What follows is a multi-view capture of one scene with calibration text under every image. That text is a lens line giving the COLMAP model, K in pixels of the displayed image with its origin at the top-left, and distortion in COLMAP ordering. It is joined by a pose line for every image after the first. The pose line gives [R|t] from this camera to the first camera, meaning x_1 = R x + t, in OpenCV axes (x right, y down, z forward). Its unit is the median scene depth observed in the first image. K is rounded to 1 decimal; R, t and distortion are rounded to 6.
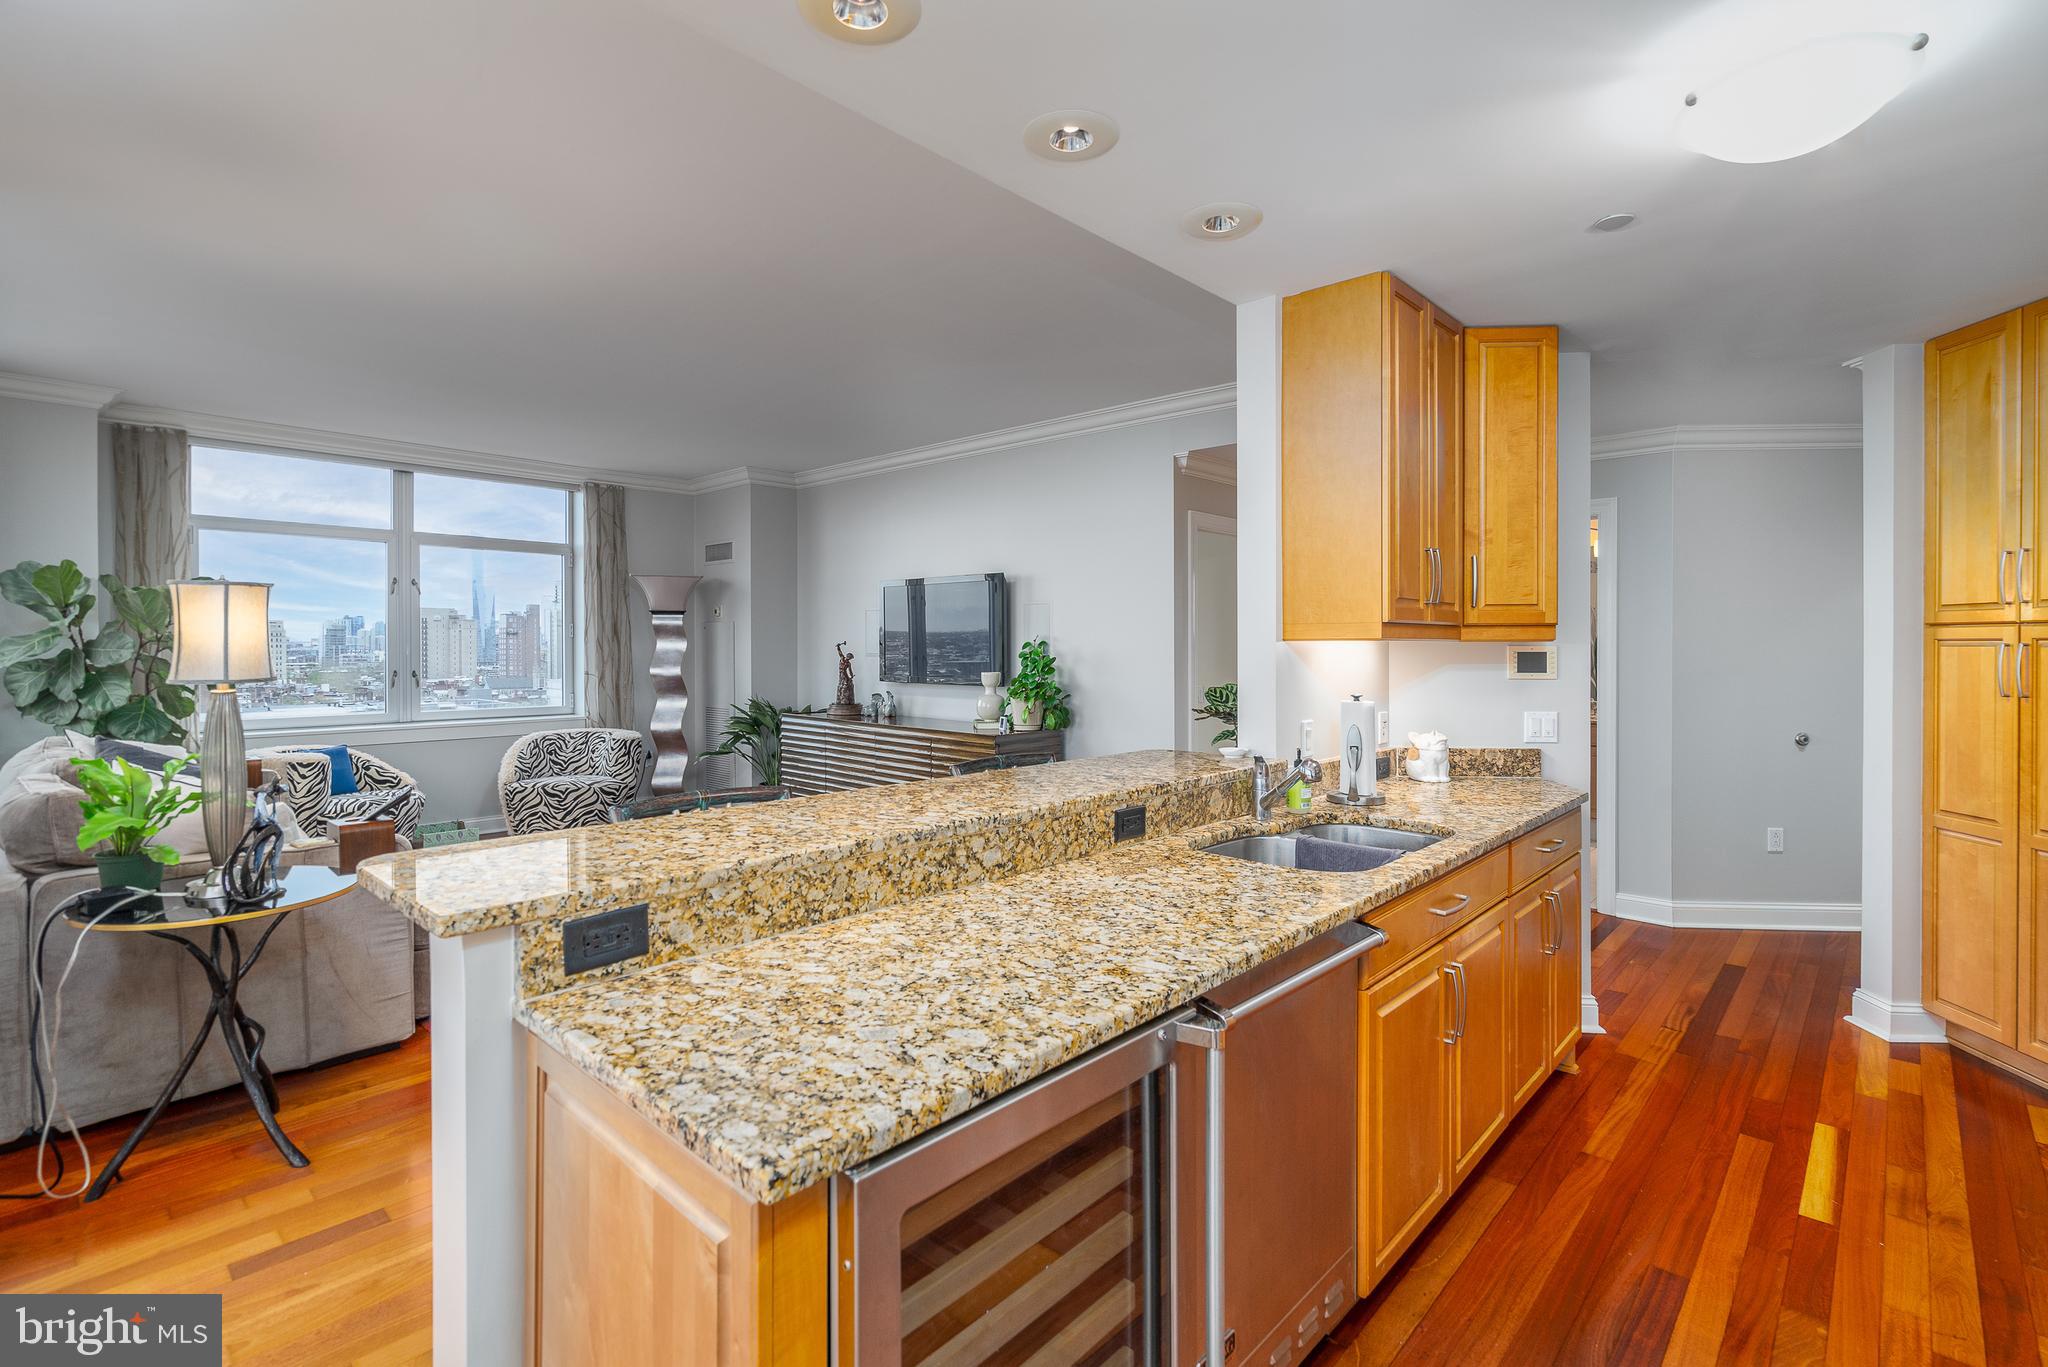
lens RADIAL K [[934.5, 0, 984.6], [0, 934.5, 646.5], [0, 0, 1]] dist [-0.000668, -0.000163]
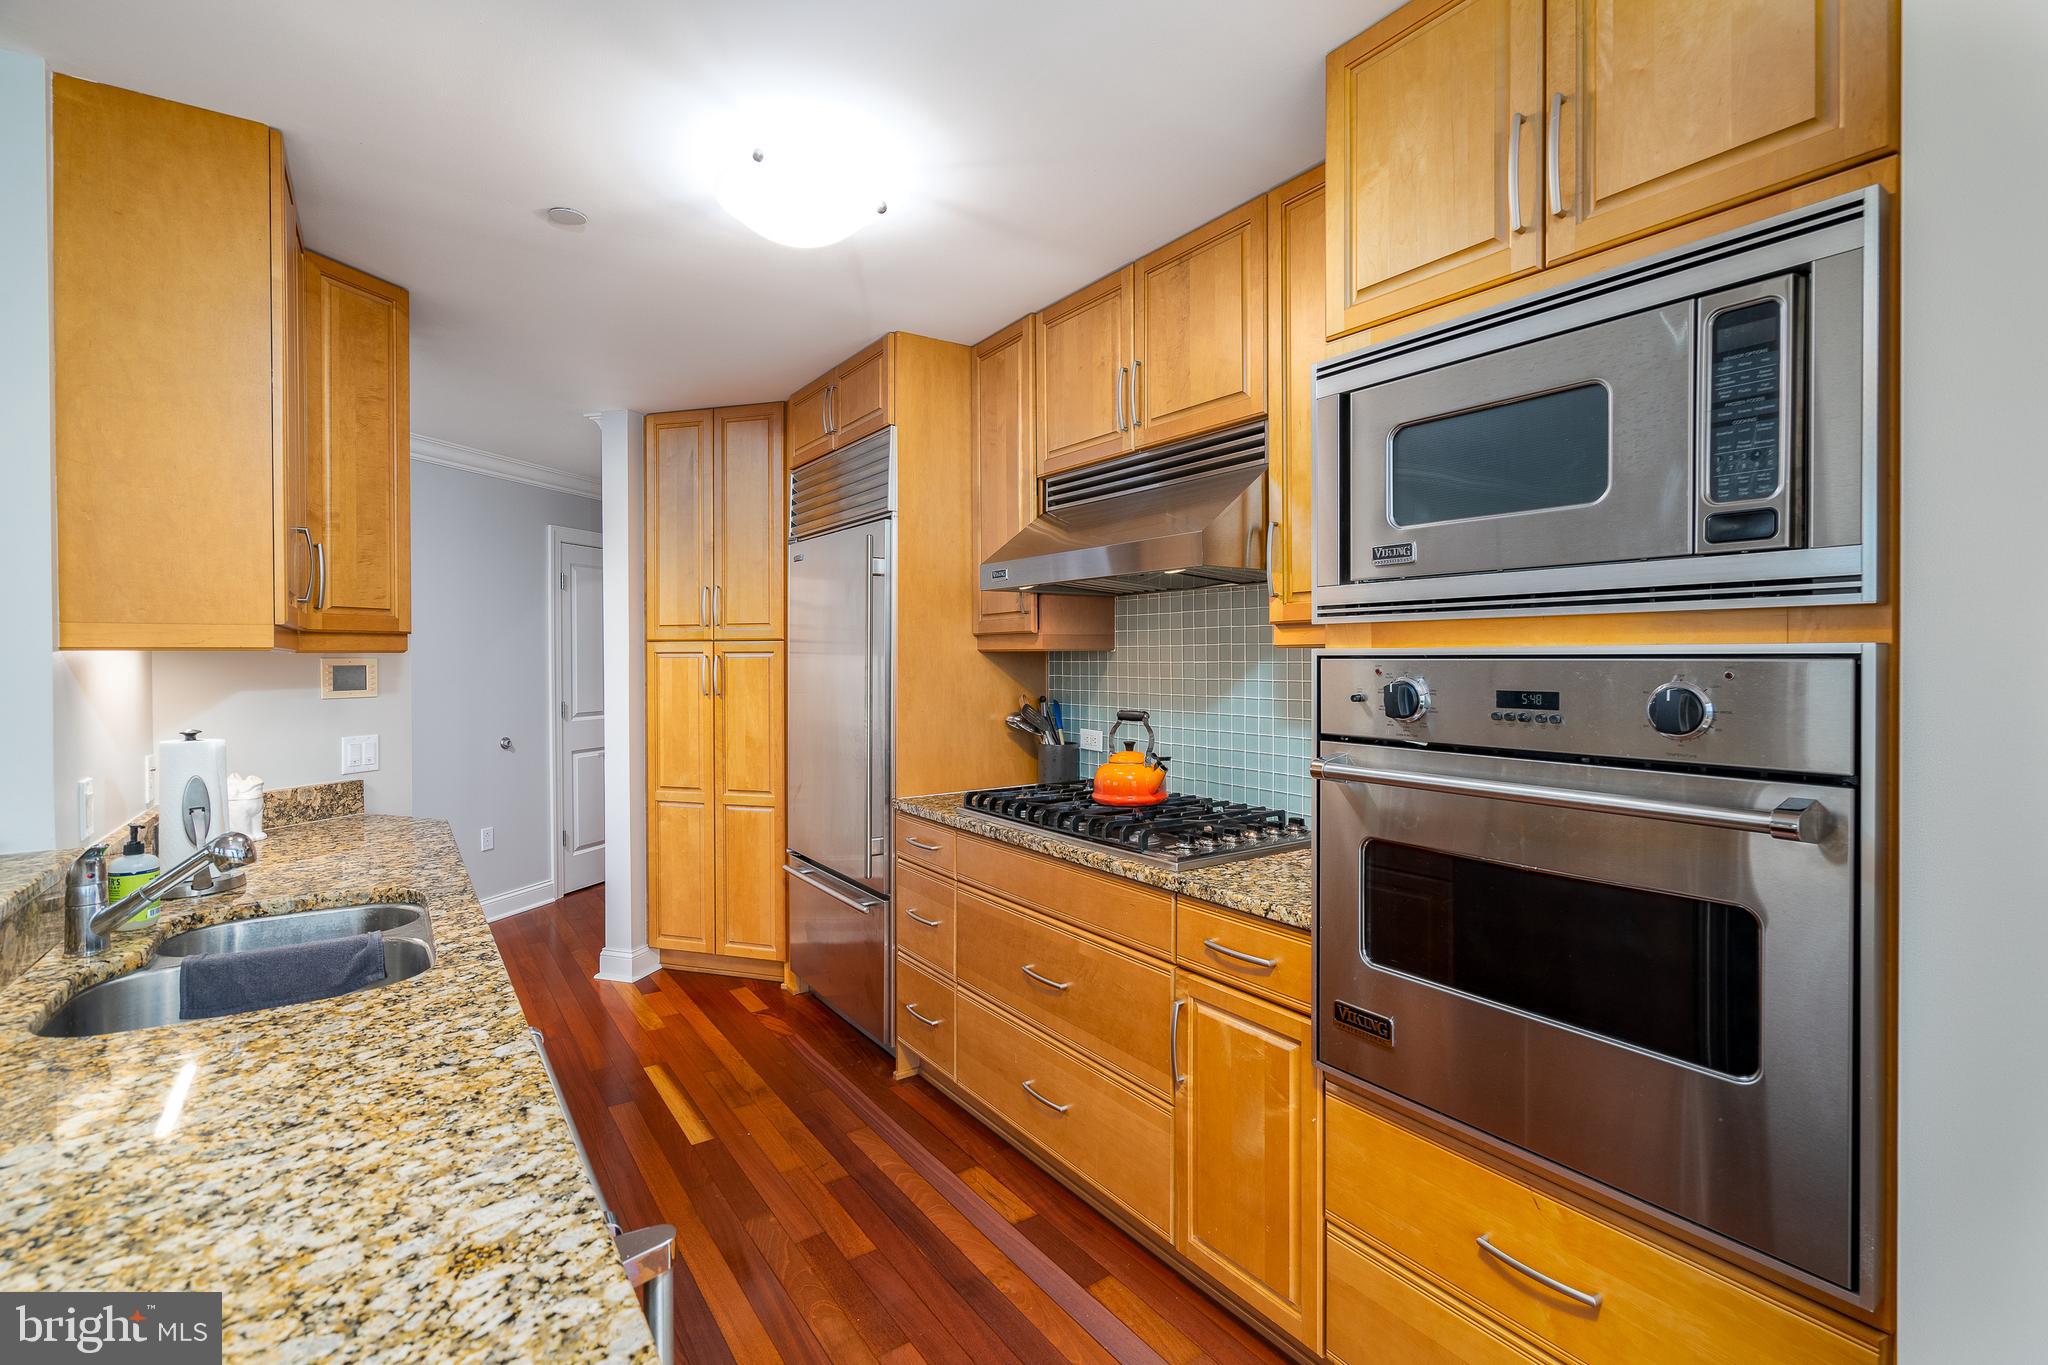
lens RADIAL K [[948.8, 0, 1030.2], [0, 948.8, 664.2], [0, 0, 1]] dist [0.002479, 0.000466]
pose [[0.191517, -0.008080, 0.981456, -0.162361], [0.004919, 0.999961, 0.007272, 0.001642], [-0.981477, 0.003435, 0.191550, 0.285038]]
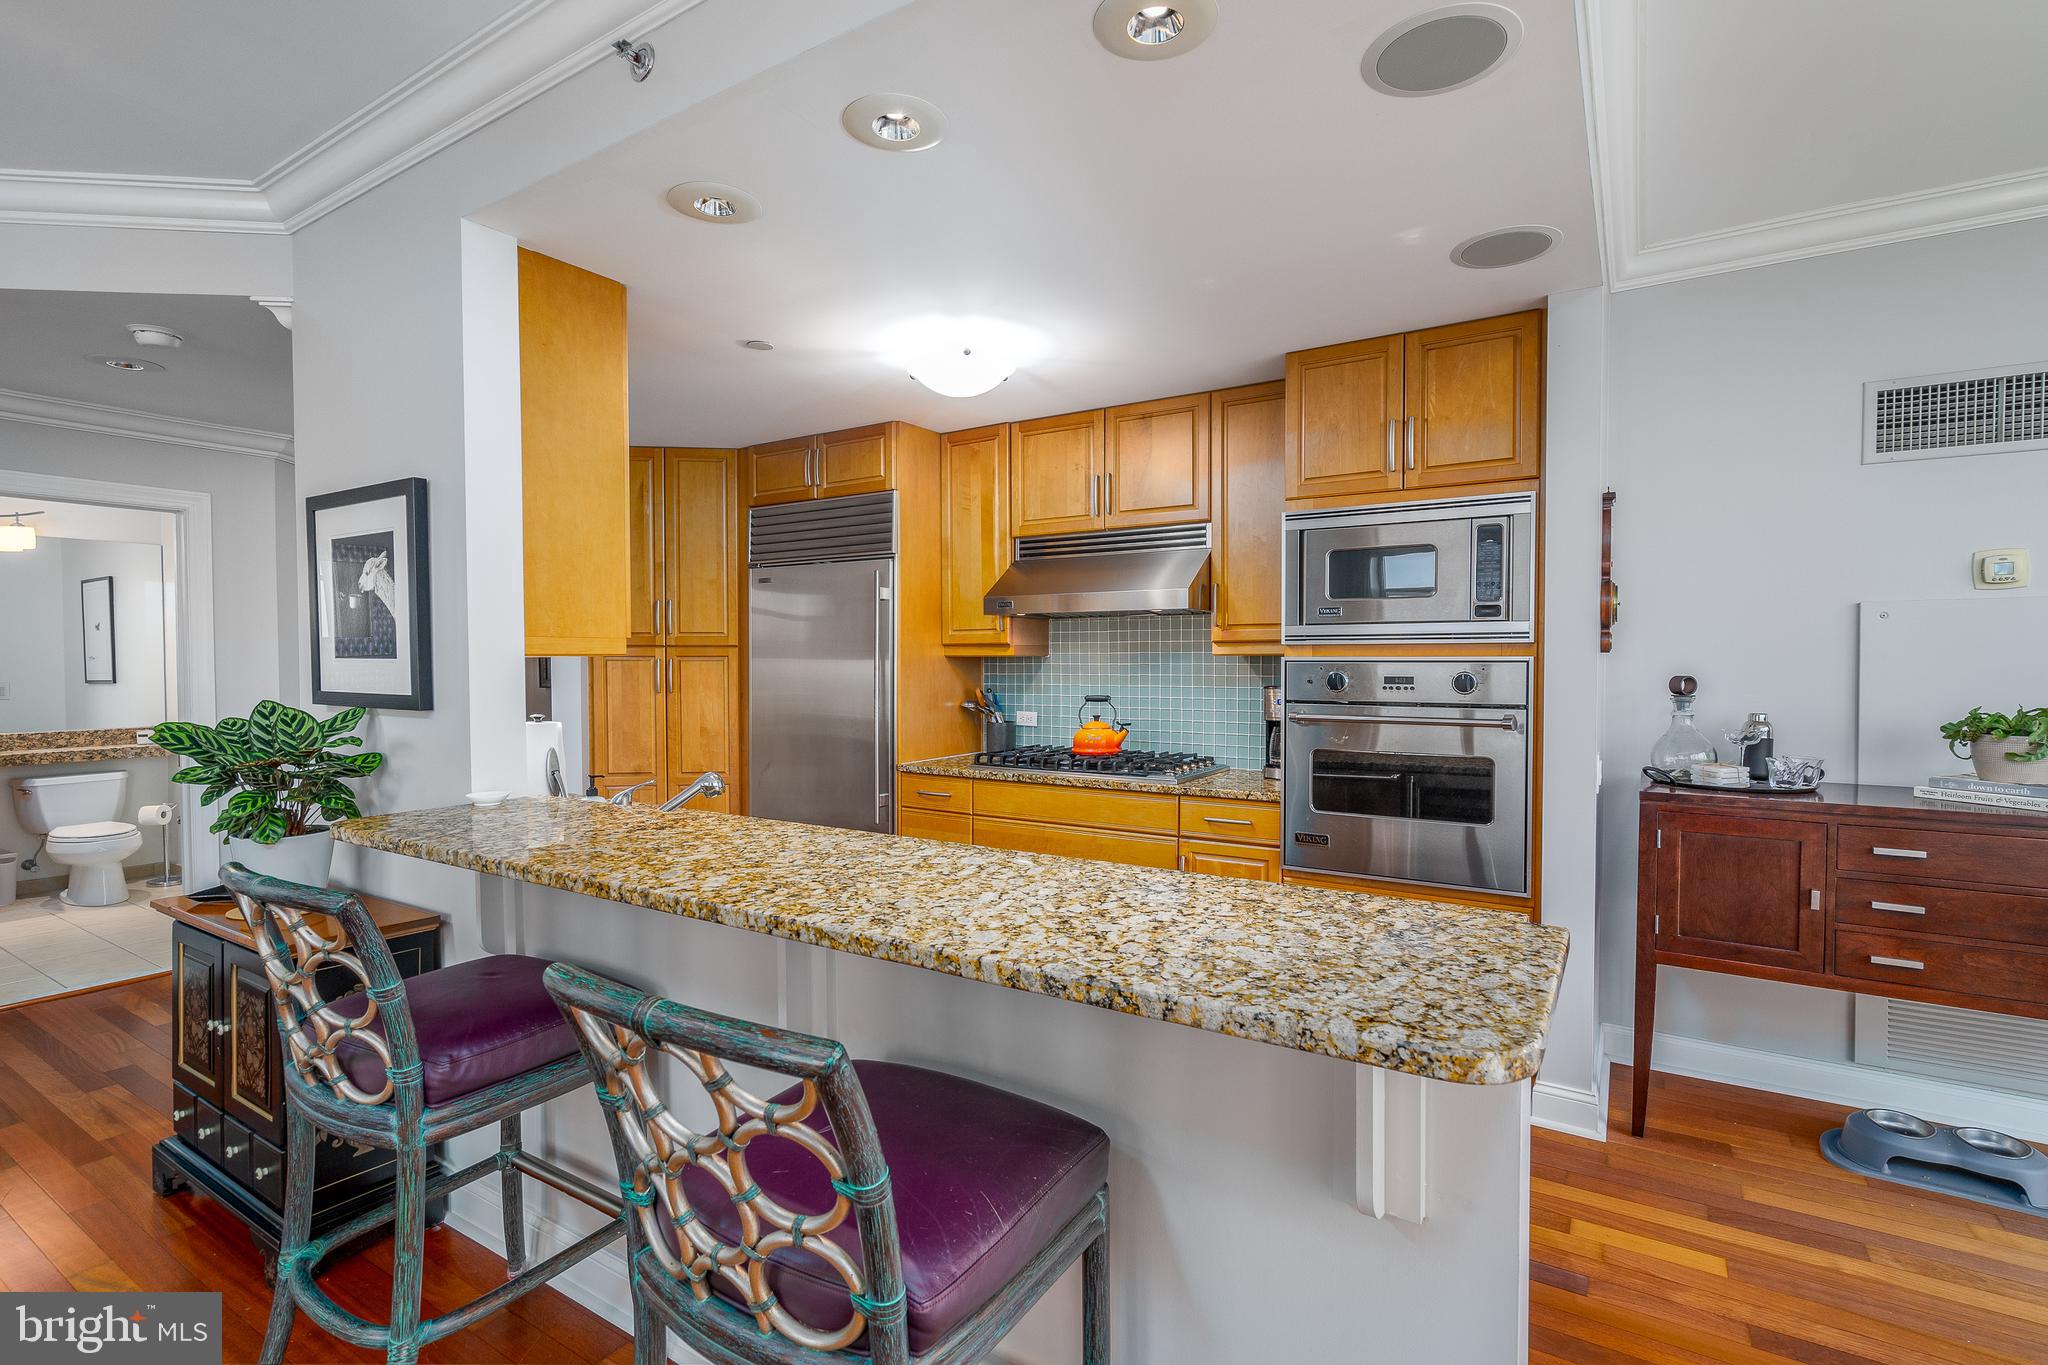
lens RADIAL K [[972.8, 0, 984.4], [0, 972.8, 682.9], [0, 0, 1]] dist [0.001051, 0.000329]
pose [[-0.178379, -0.025220, 0.983639, -0.633015], [0.004689, 0.999638, 0.026481, -0.004091], [-0.983951, 0.009336, -0.178196, 0.771340]]
